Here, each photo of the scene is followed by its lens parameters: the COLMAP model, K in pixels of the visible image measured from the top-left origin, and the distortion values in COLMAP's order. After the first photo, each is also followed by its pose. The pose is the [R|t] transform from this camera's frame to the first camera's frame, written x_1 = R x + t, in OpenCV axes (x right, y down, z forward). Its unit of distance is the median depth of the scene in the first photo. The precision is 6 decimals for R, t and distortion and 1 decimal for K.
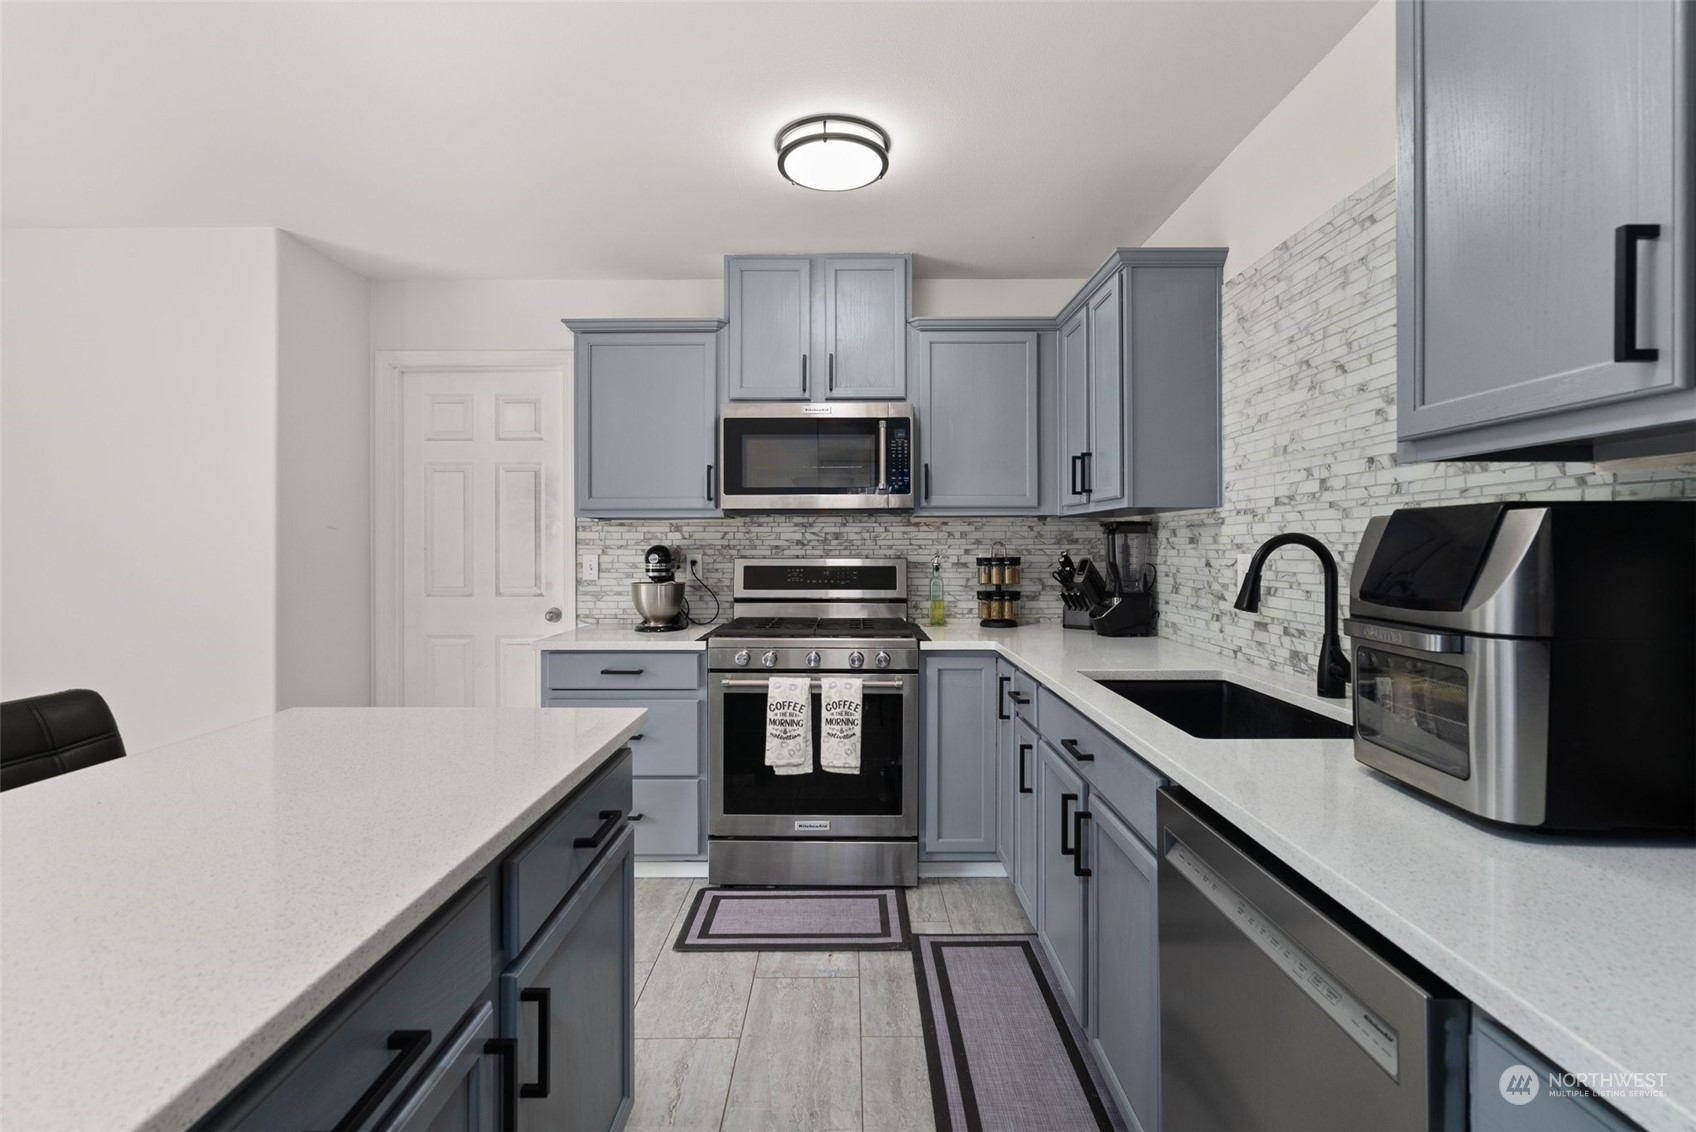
lens RADIAL K [[772.1, 0, 848.6], [0, 772.1, 550.6], [0, 0, 1]] dist [-0.004719, 0.000294]
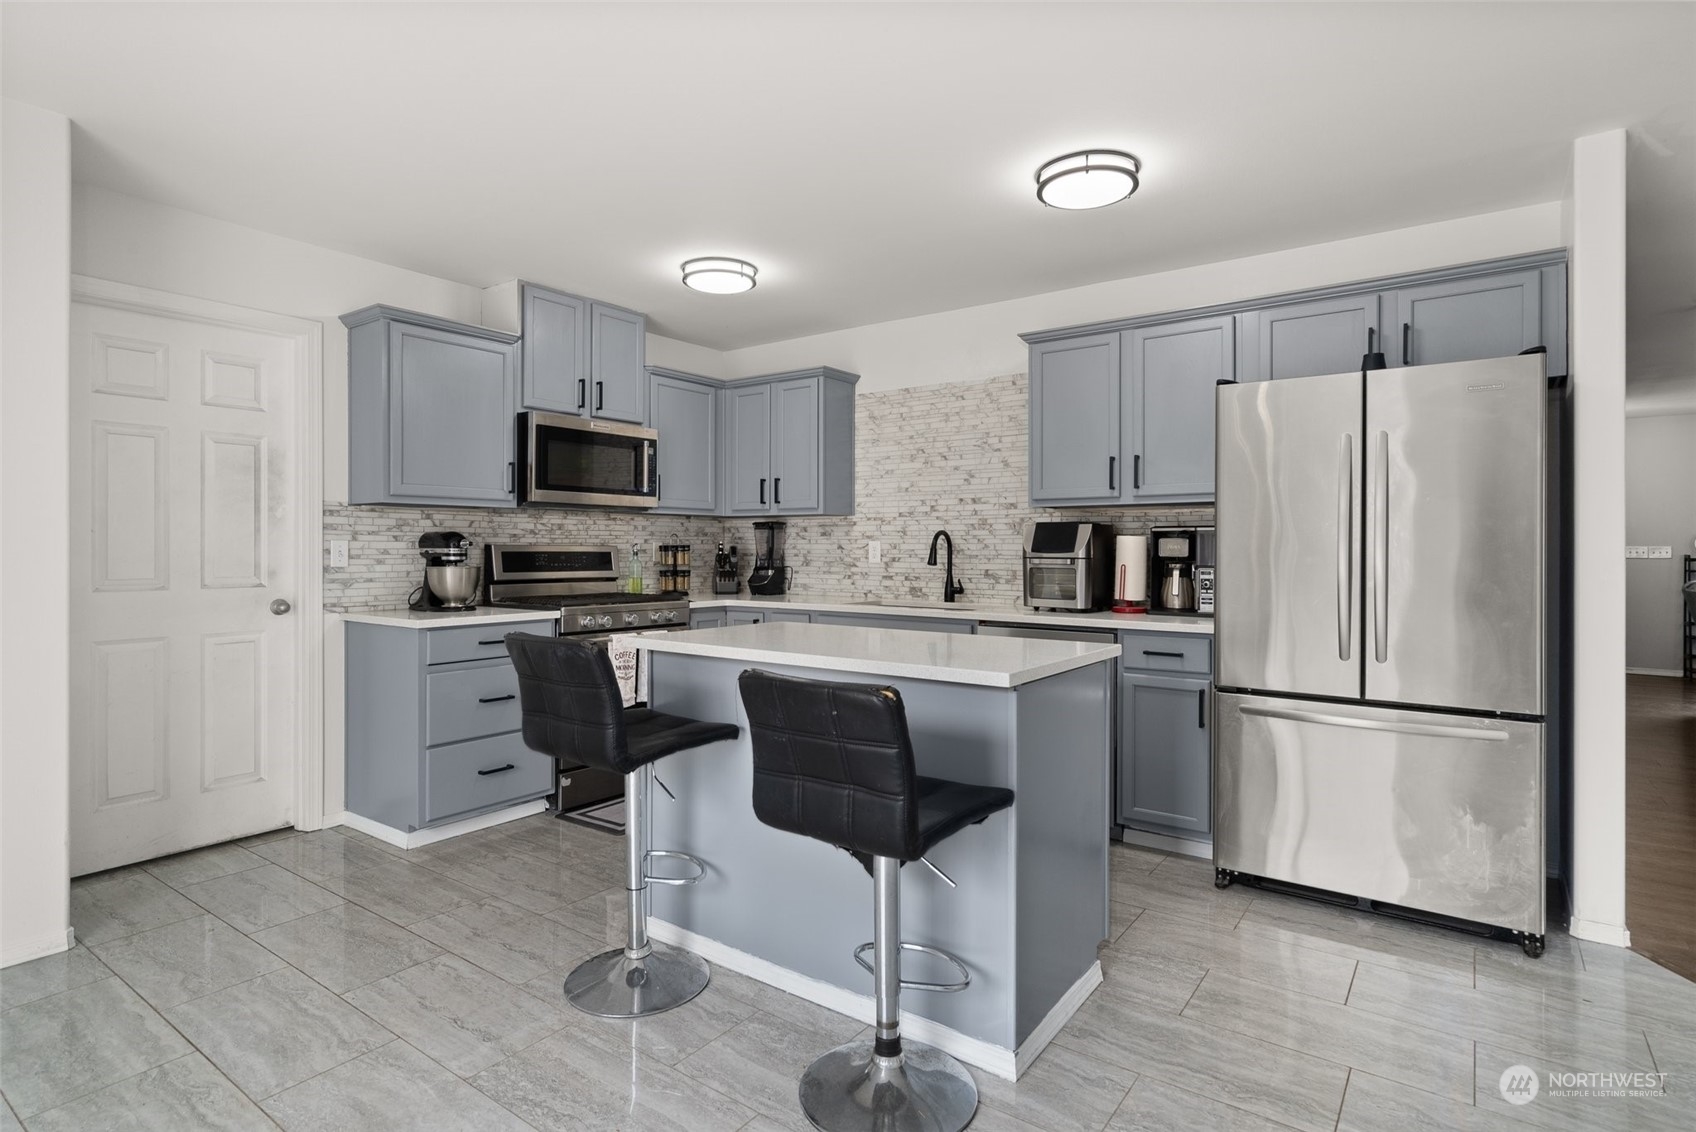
lens RADIAL K [[869.3, 0, 848.2], [0, 869.3, 558.8], [0, 0, 1]] dist [-0.002018, 0.000395]
pose [[0.587512, -0.007151, 0.809184, -0.886006], [0.001500, 0.999969, 0.007748, 0.021909], [-0.809214, -0.003338, 0.587504, -0.148118]]
